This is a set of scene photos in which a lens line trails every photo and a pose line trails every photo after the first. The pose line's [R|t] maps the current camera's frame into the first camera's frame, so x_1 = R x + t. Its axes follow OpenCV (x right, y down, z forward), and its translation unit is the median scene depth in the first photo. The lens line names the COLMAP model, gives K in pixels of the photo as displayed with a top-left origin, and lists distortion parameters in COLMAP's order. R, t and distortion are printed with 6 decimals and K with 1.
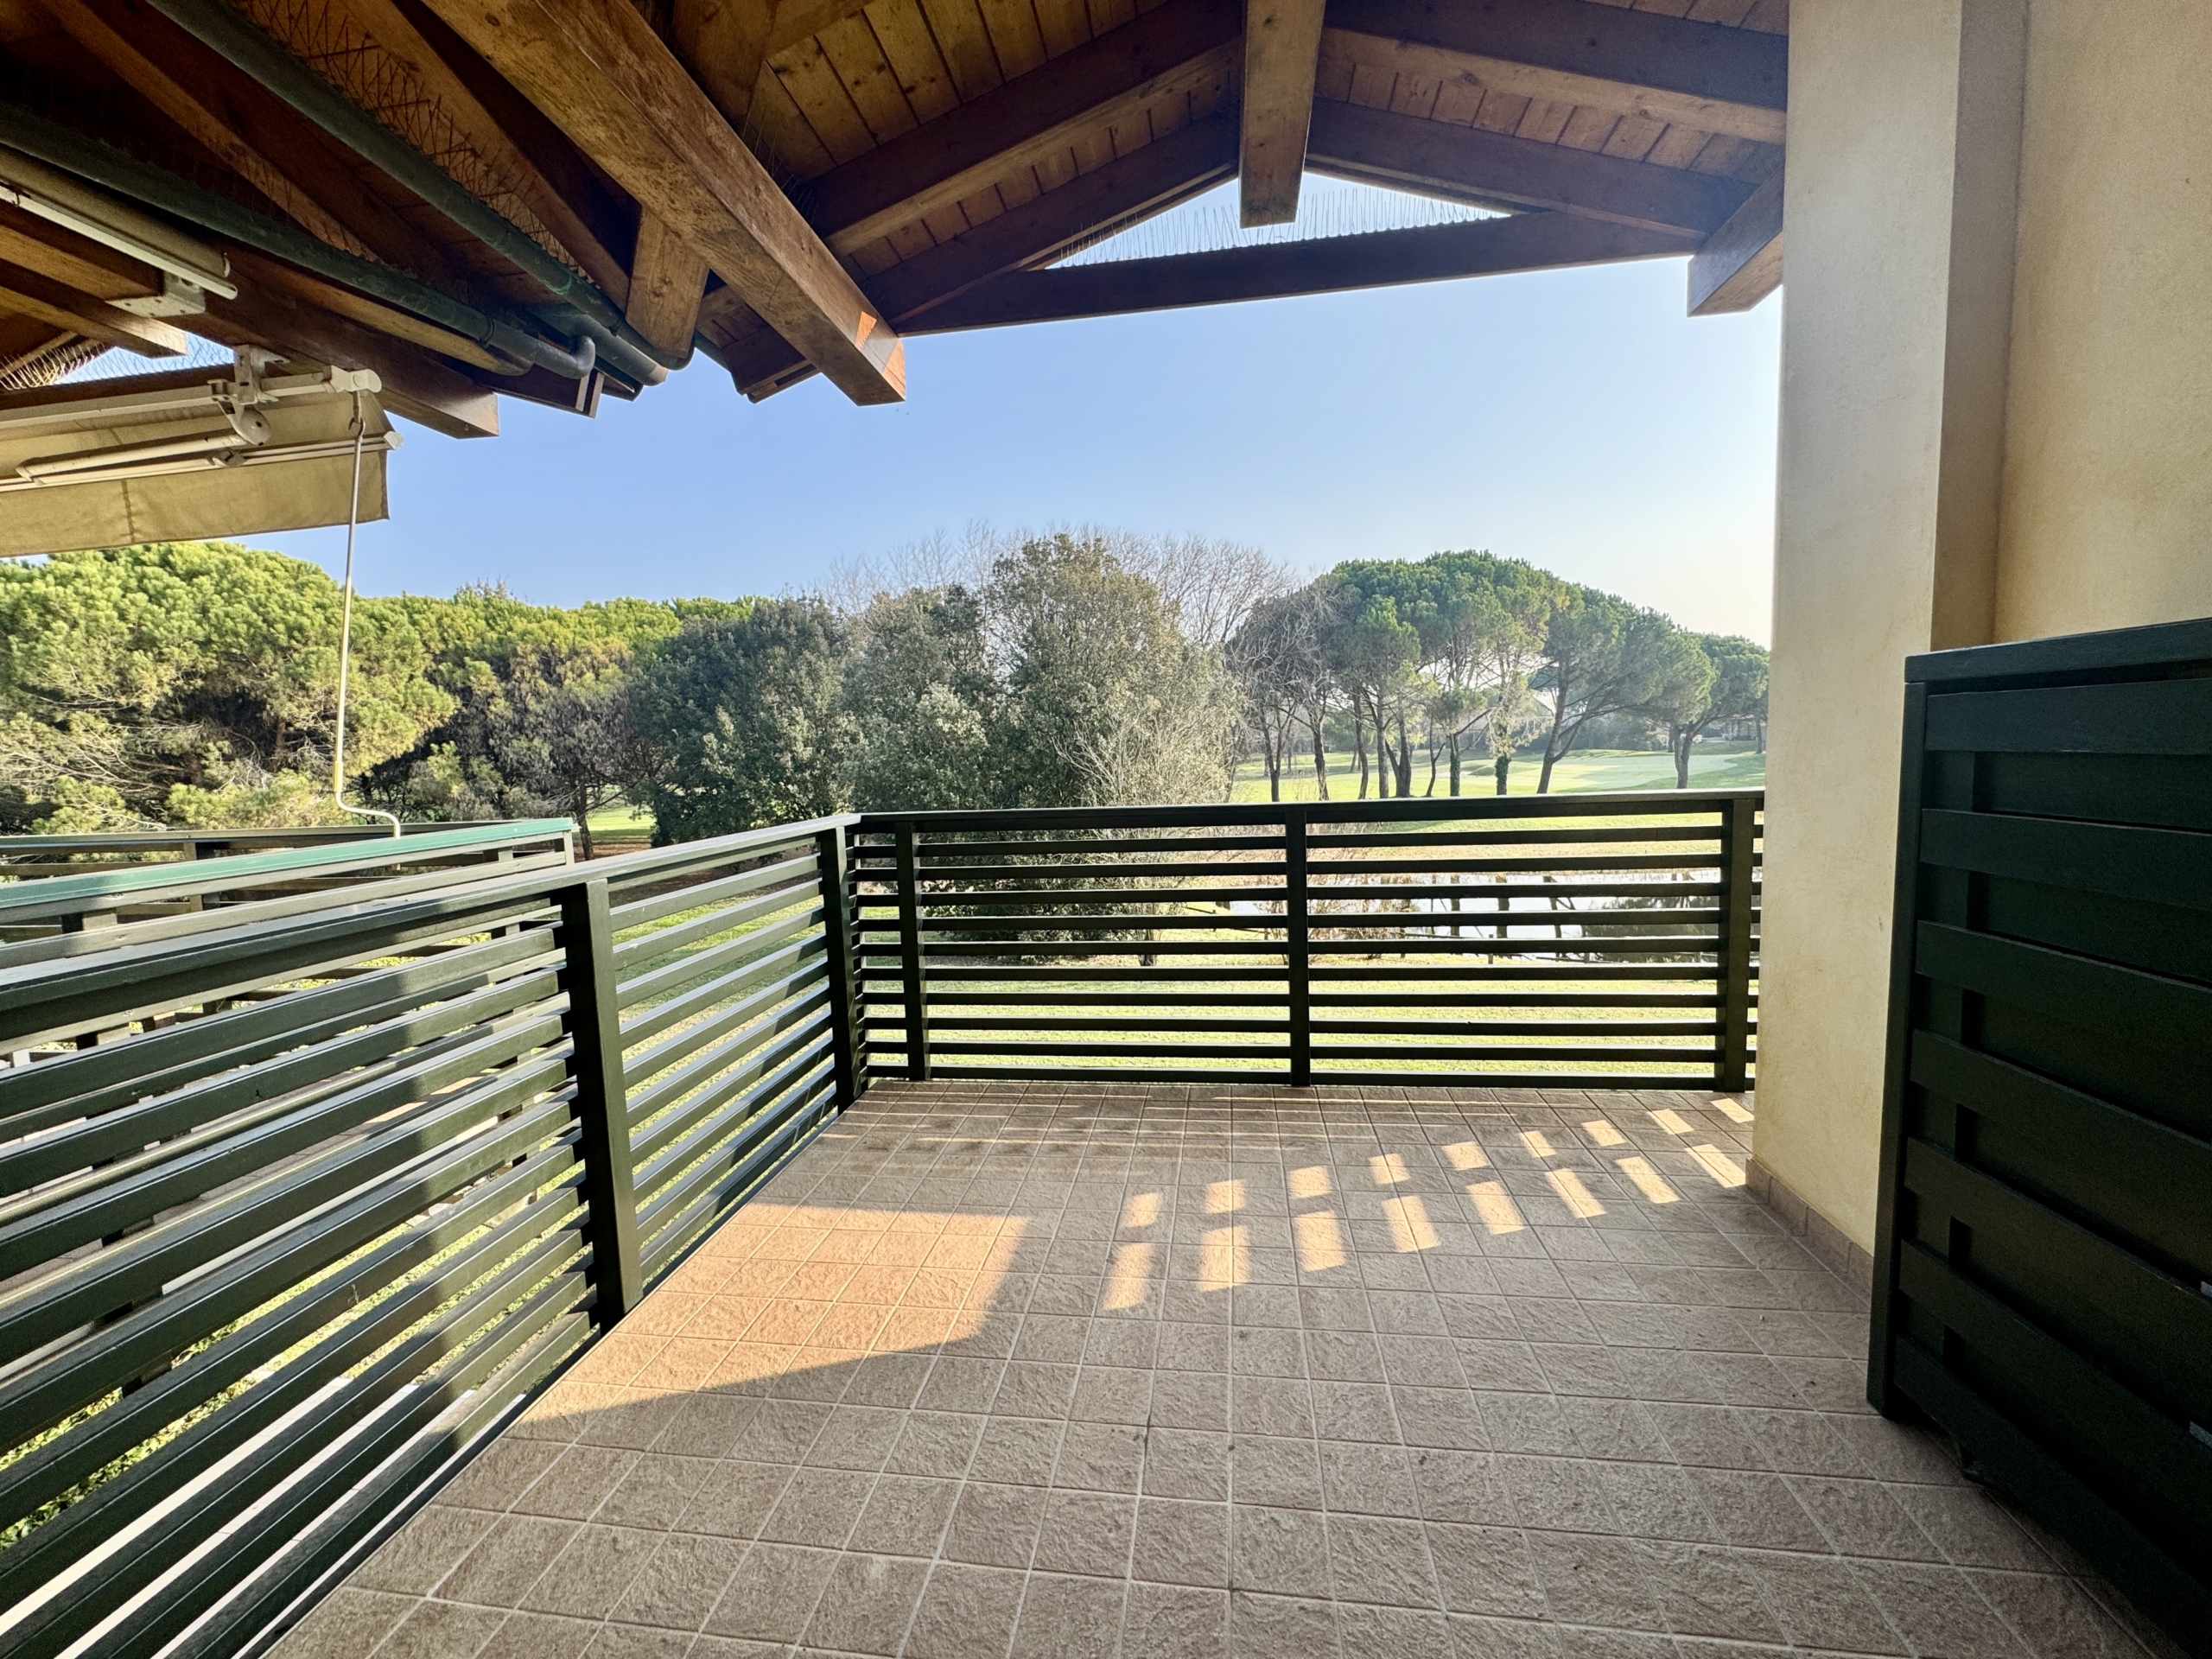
lens RADIAL K [[882.8, 0, 1106.4], [0, 882.8, 823.8], [0, 0, 1]] dist [-0.005061, 0.001211]
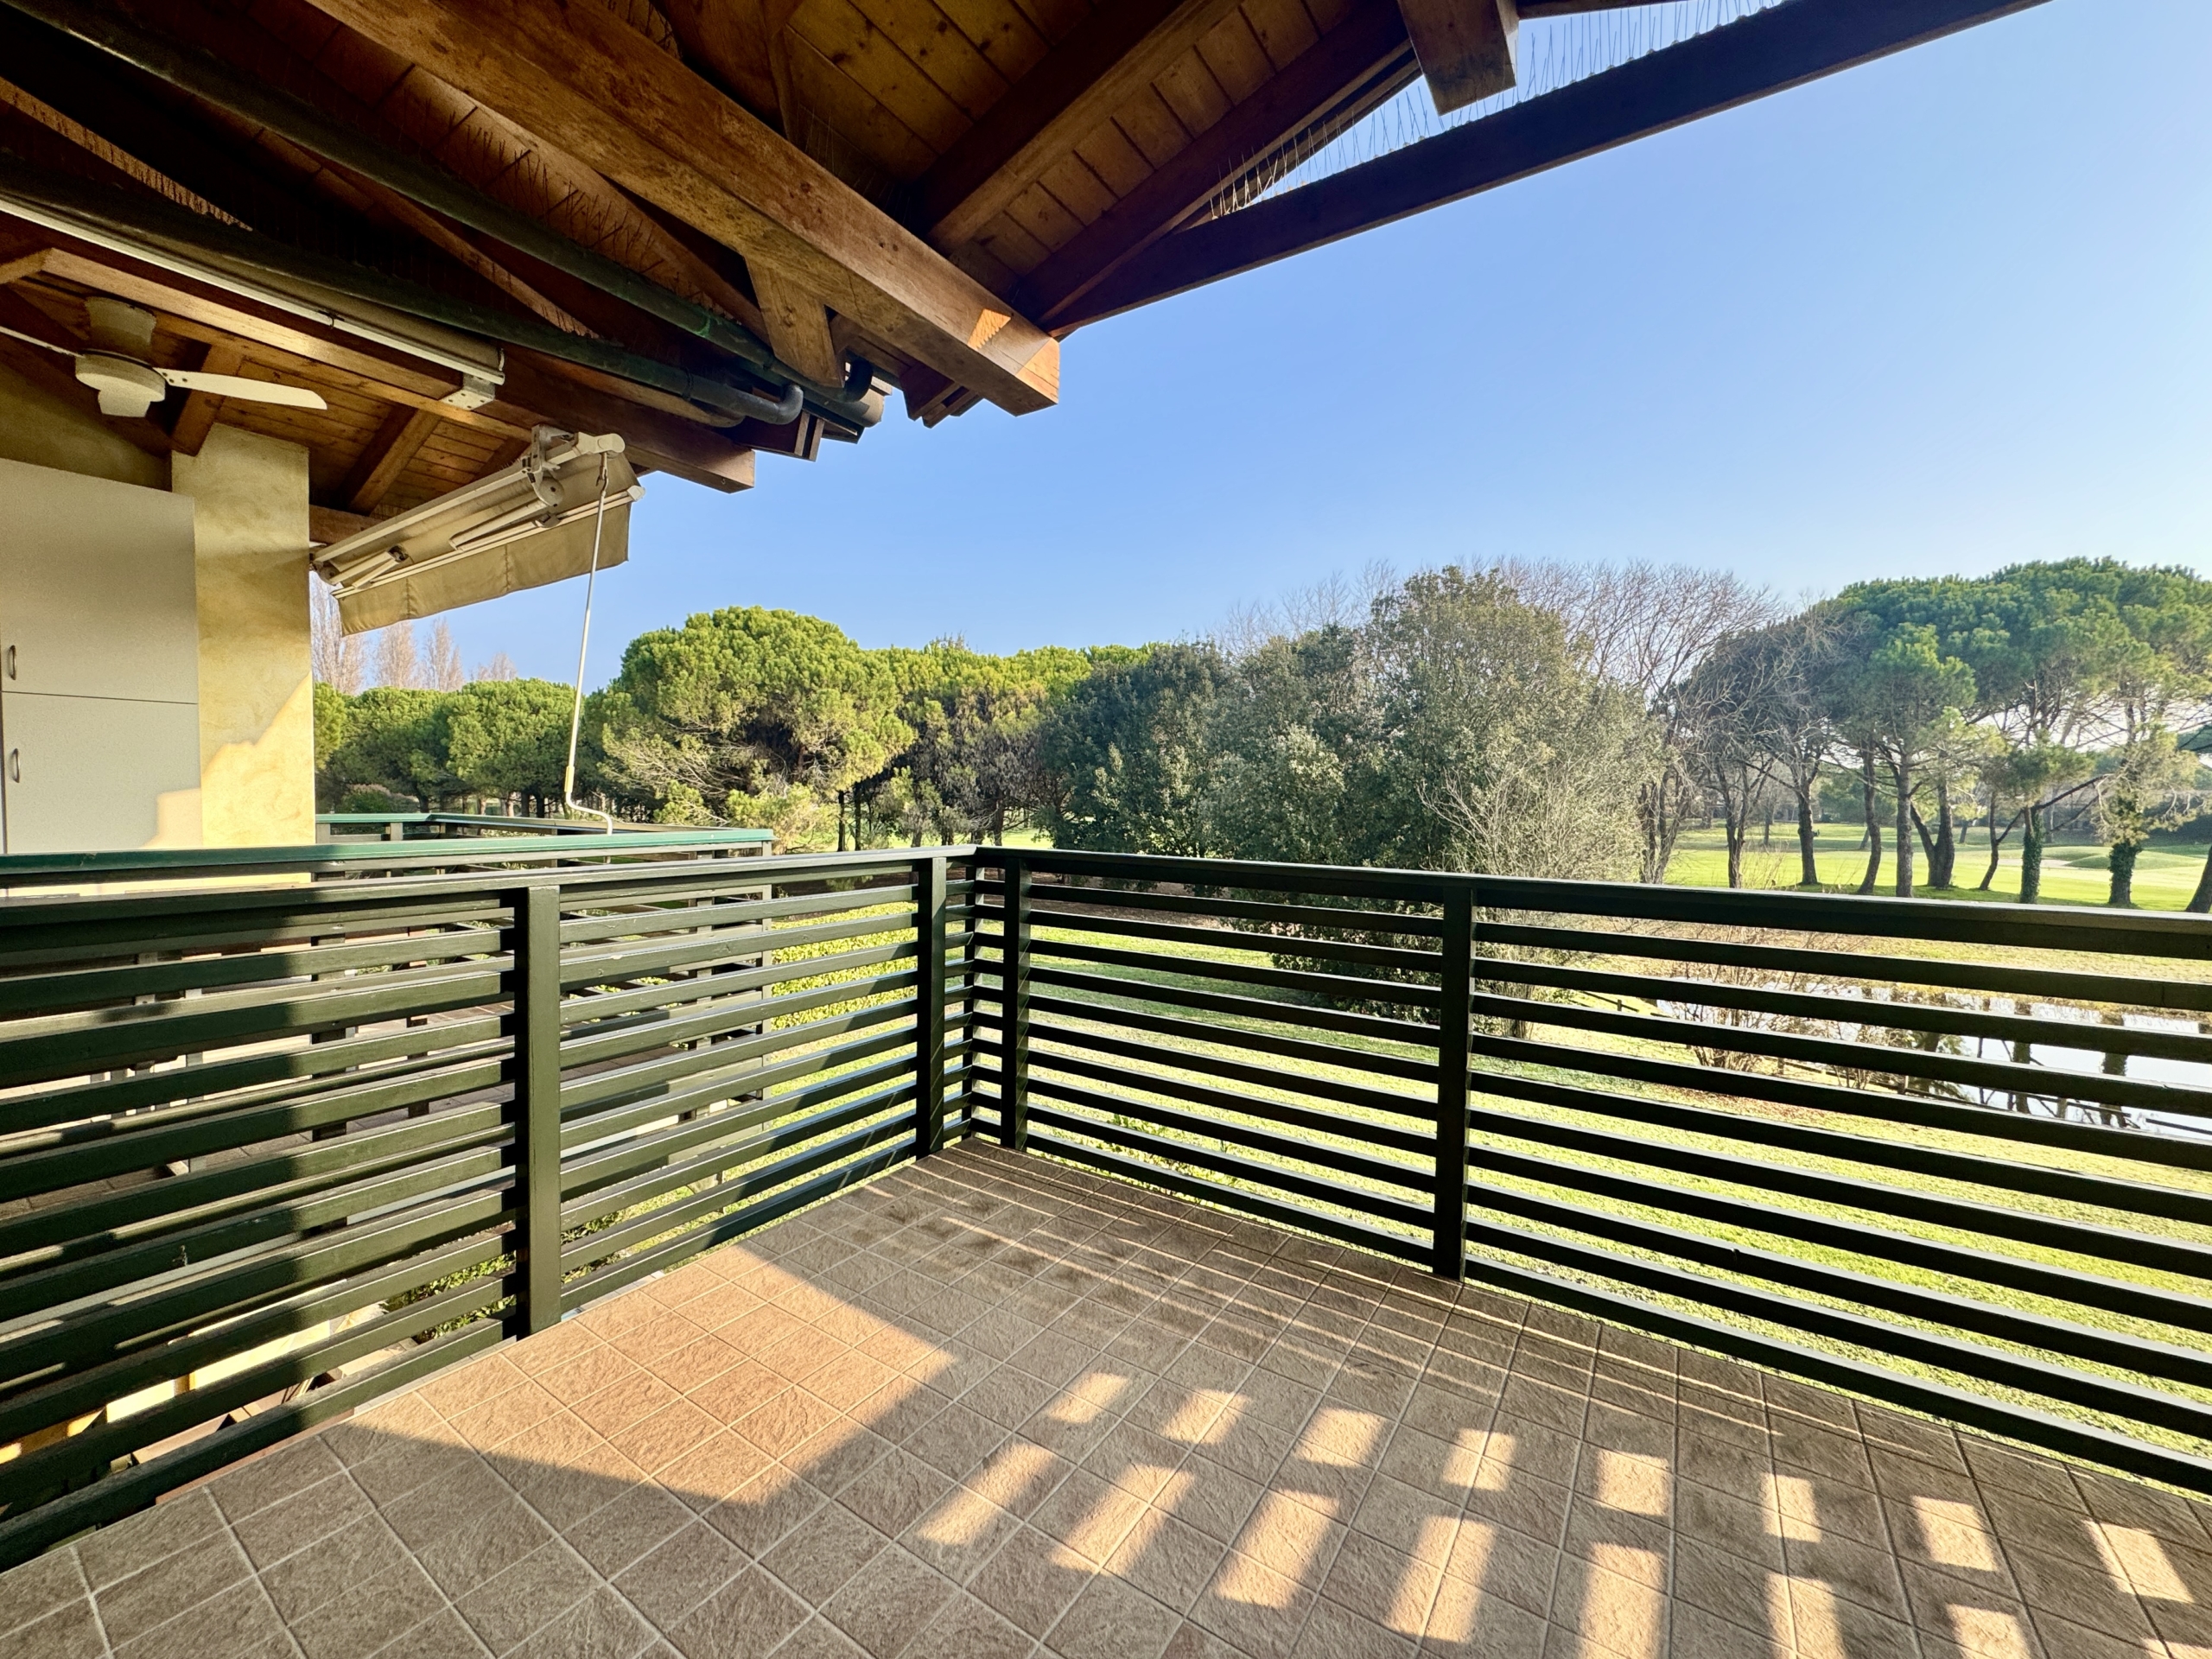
lens RADIAL K [[882.8, 0, 1105.0], [0, 882.8, 824.6], [0, 0, 1]] dist [-0.005061, 0.001211]
pose [[0.899966, 0.065469, -0.431017, 0.249563], [-0.086137, 0.995873, -0.028588, -0.018557], [0.427366, 0.062855, 0.901891, 0.220091]]
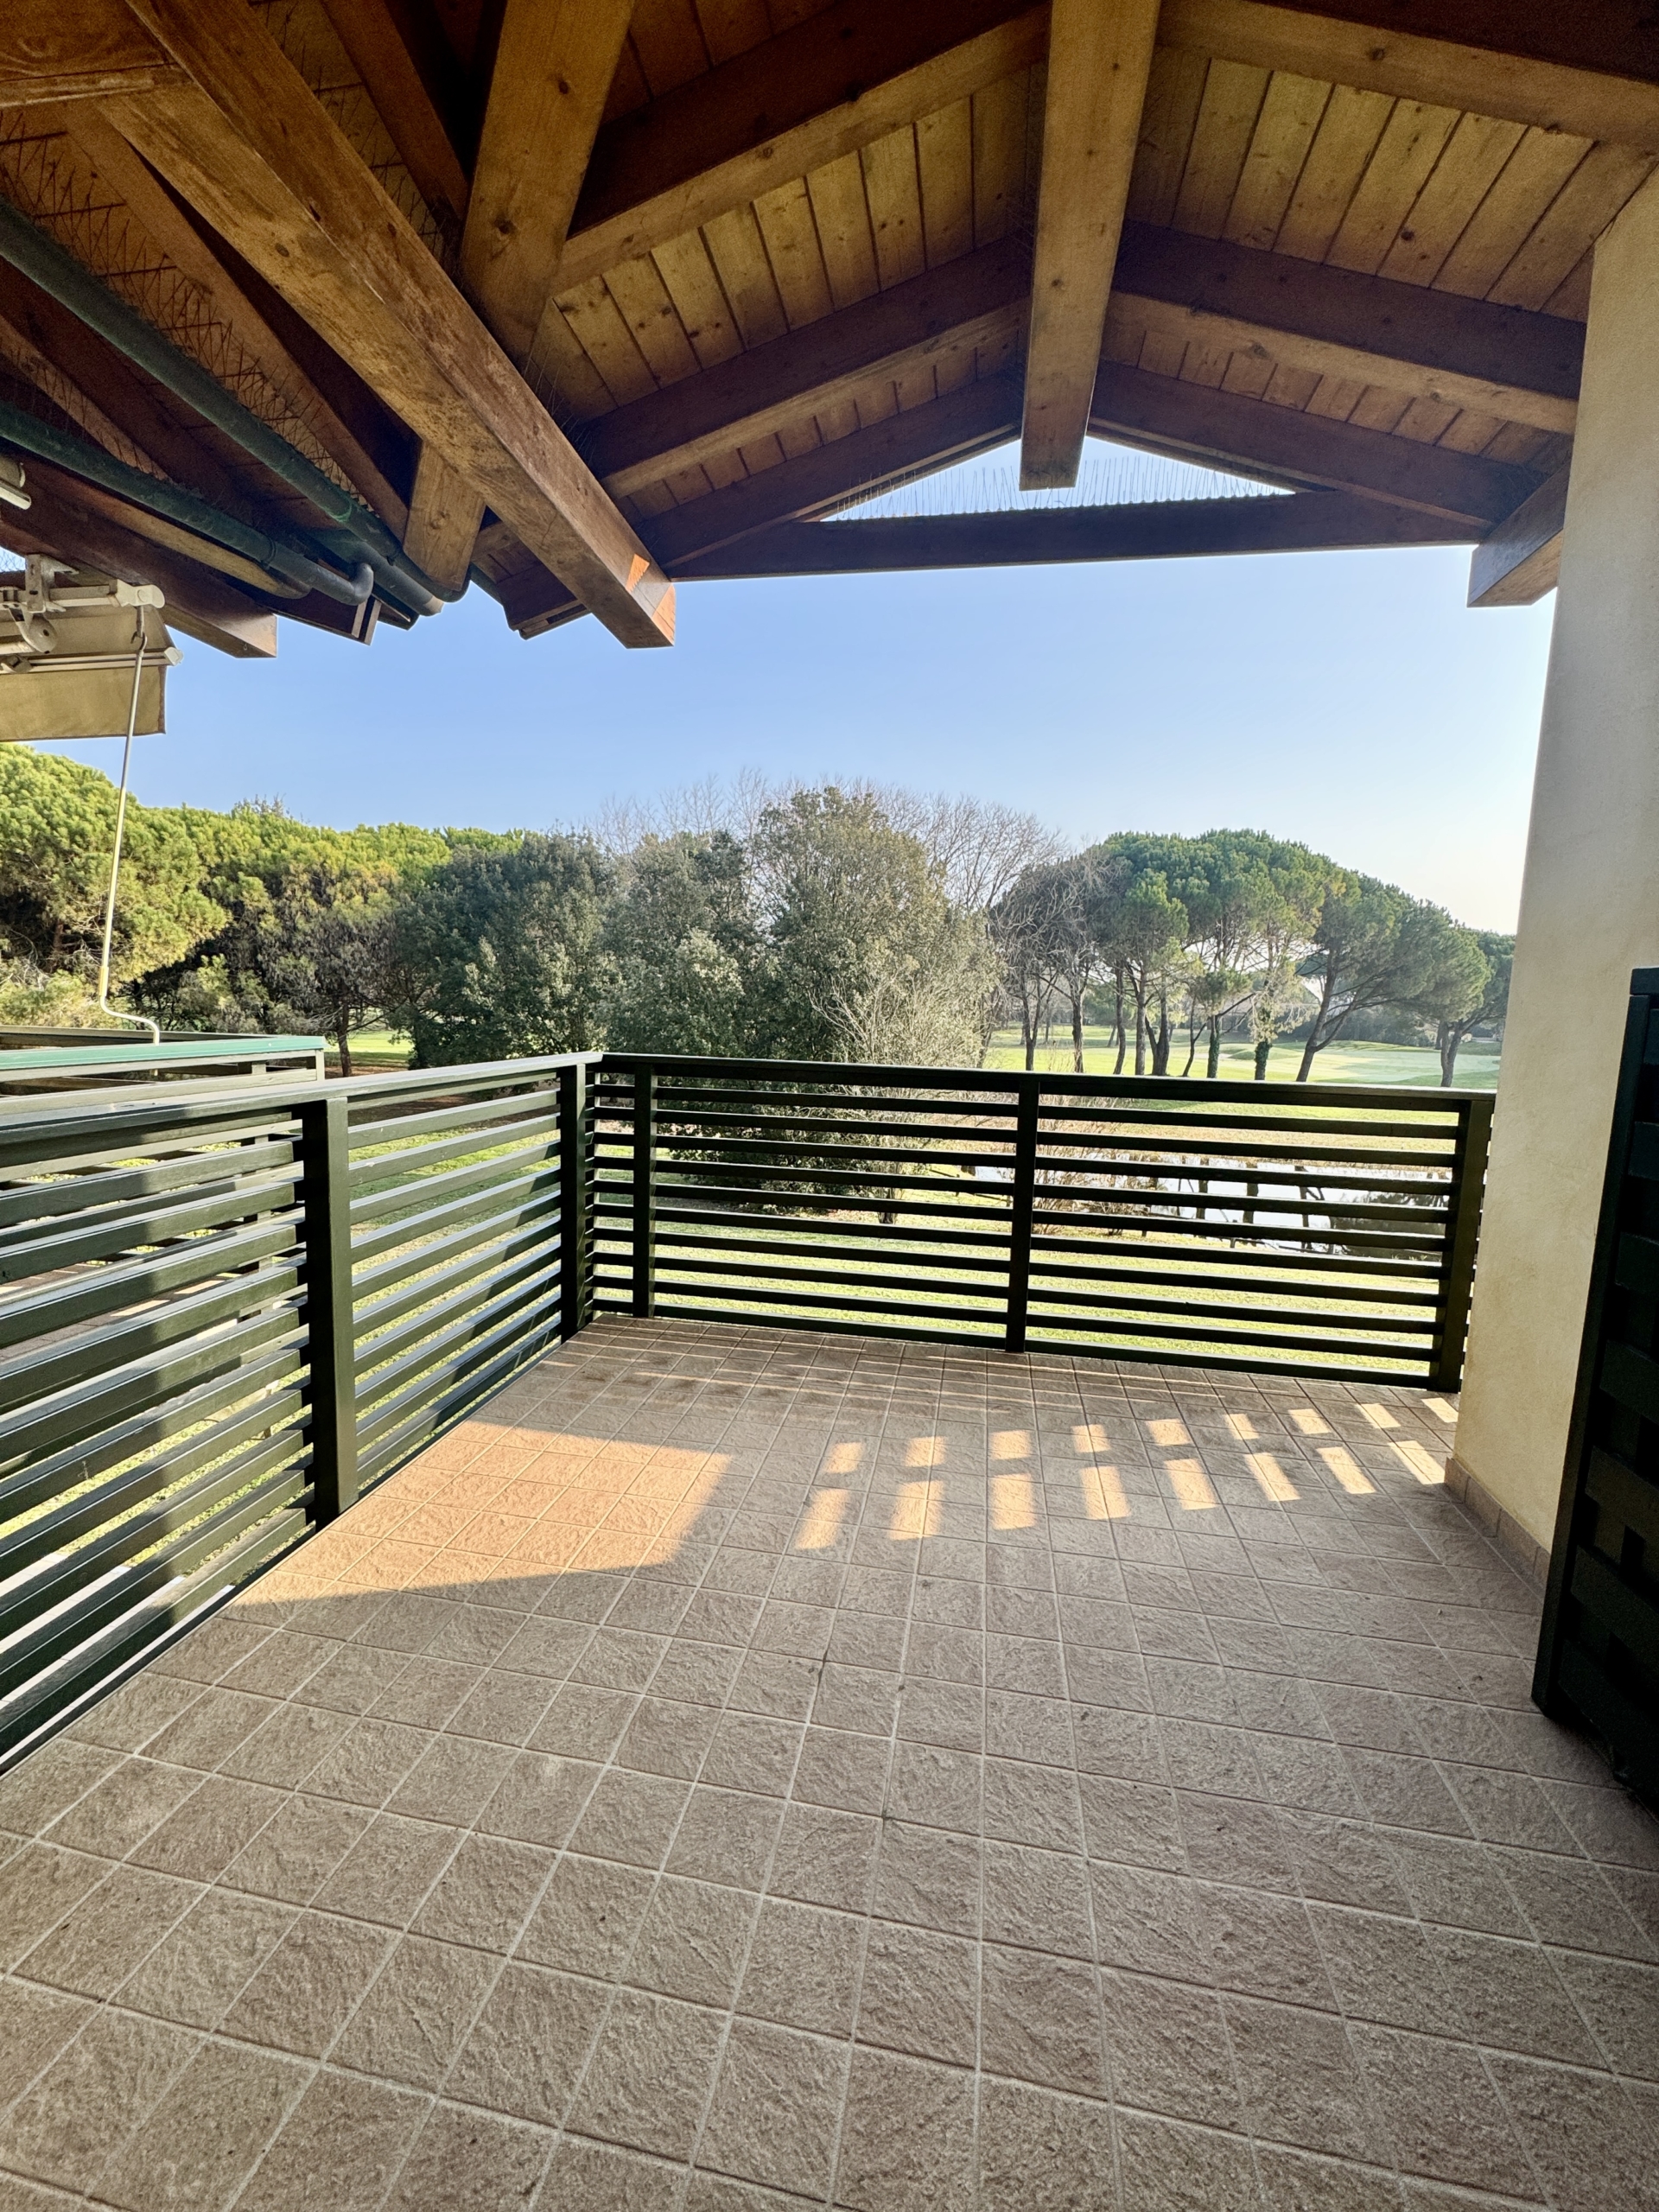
lens RADIAL K [[882.8, 0, 833.8], [0, 882.8, 1099.8], [0, 0, 1]] dist [-0.005061, 0.001211]
pose [[0.997024, 0.072256, -0.026857, 0.019469], [-0.071640, 0.997160, 0.023228, -0.000096], [0.028459, -0.021235, 0.999369, -0.011463]]
